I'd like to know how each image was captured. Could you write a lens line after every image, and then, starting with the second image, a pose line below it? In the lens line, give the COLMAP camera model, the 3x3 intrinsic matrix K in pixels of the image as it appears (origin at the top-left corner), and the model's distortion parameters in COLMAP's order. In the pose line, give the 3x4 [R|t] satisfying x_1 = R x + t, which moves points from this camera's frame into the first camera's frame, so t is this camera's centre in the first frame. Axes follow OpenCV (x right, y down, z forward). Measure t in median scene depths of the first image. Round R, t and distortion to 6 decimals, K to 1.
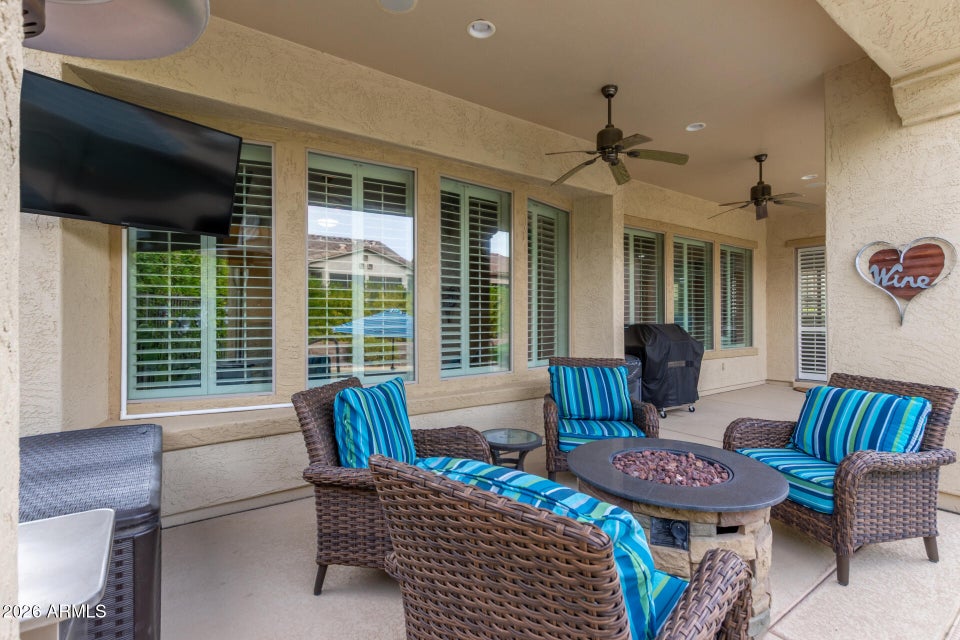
lens RADIAL K [[446.5, 0, 479.3], [0, 446.5, 320.7], [0, 0, 1]] dist [0.001622, -0.000208]
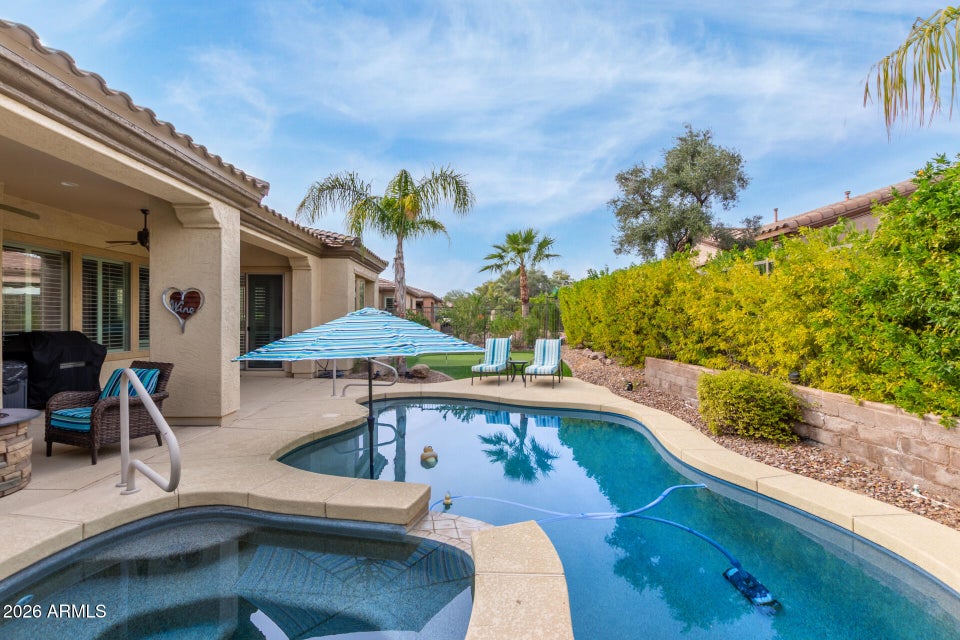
lens RADIAL K [[446.5, 0, 481.0], [0, 446.5, 321.4], [0, 0, 1]] dist [0.001622, -0.000208]
pose [[0.540013, 0.001708, 0.841655, 0.037716], [-0.003005, 0.999995, -0.000102, -0.041779], [-0.841652, -0.002474, 0.540015, -1.058217]]
